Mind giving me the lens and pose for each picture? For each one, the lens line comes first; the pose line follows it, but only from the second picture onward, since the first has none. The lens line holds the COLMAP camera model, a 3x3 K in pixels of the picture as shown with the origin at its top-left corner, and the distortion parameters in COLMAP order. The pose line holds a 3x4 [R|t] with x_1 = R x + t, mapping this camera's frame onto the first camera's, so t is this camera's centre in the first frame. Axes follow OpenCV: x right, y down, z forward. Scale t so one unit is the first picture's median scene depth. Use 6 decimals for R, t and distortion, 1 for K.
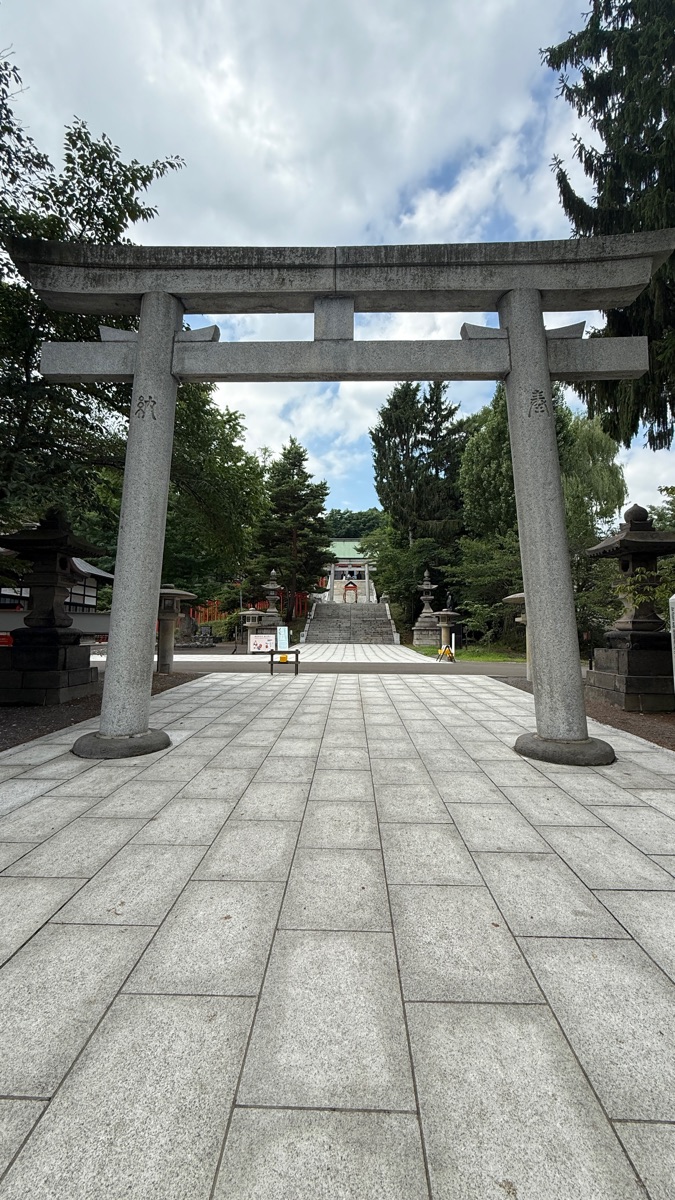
lens RADIAL K [[492.9, 0, 337.5], [0, 492.9, 600.0], [0, 0, 1]] dist [0.013459, -0.000099]
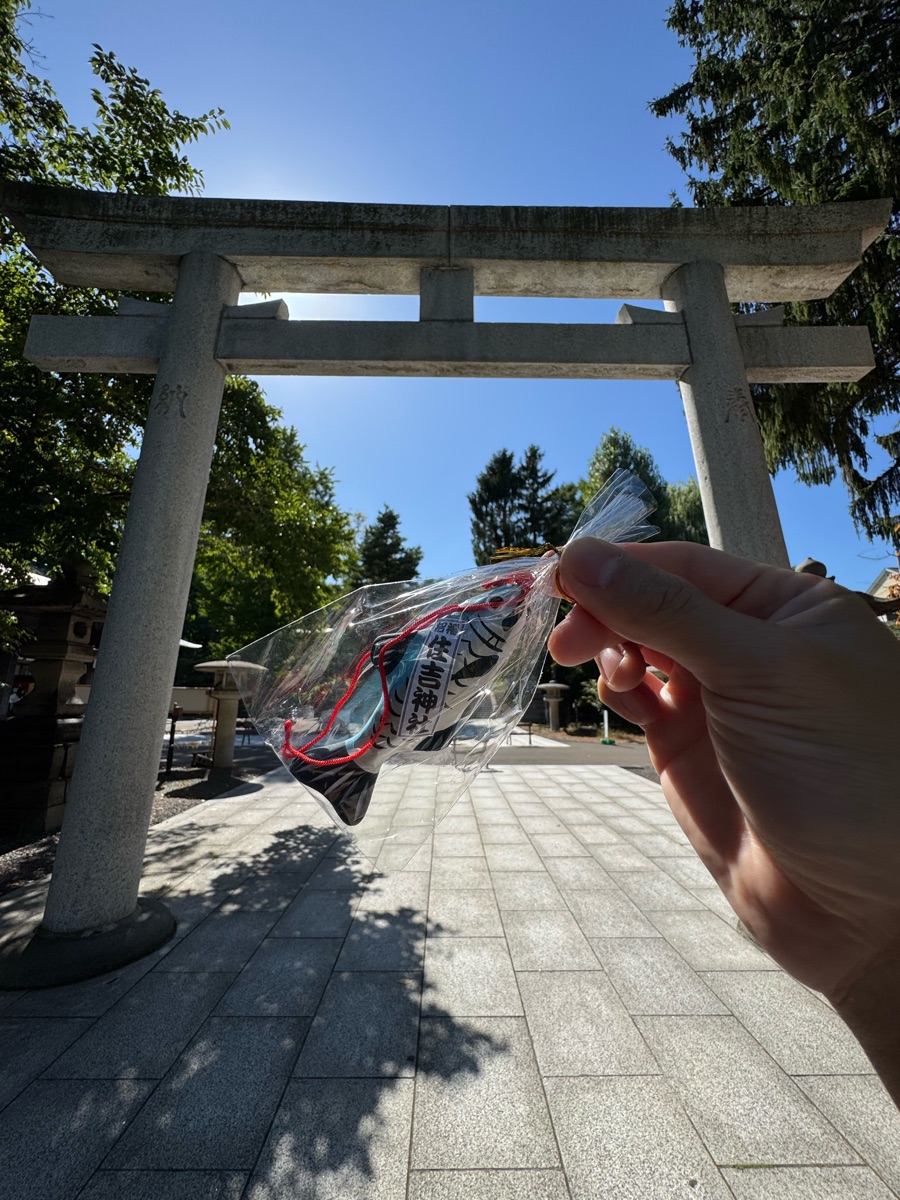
lens RADIAL K [[468.4, 0, 450.0], [0, 468.4, 600.0], [0, 0, 1]] dist [-0.000417, -0.000070]
pose [[0.998771, 0.006049, 0.049197, -0.012654], [0.000990, 0.989892, -0.141817, -0.009080], [-0.049557, 0.141692, 0.988670, 0.144163]]
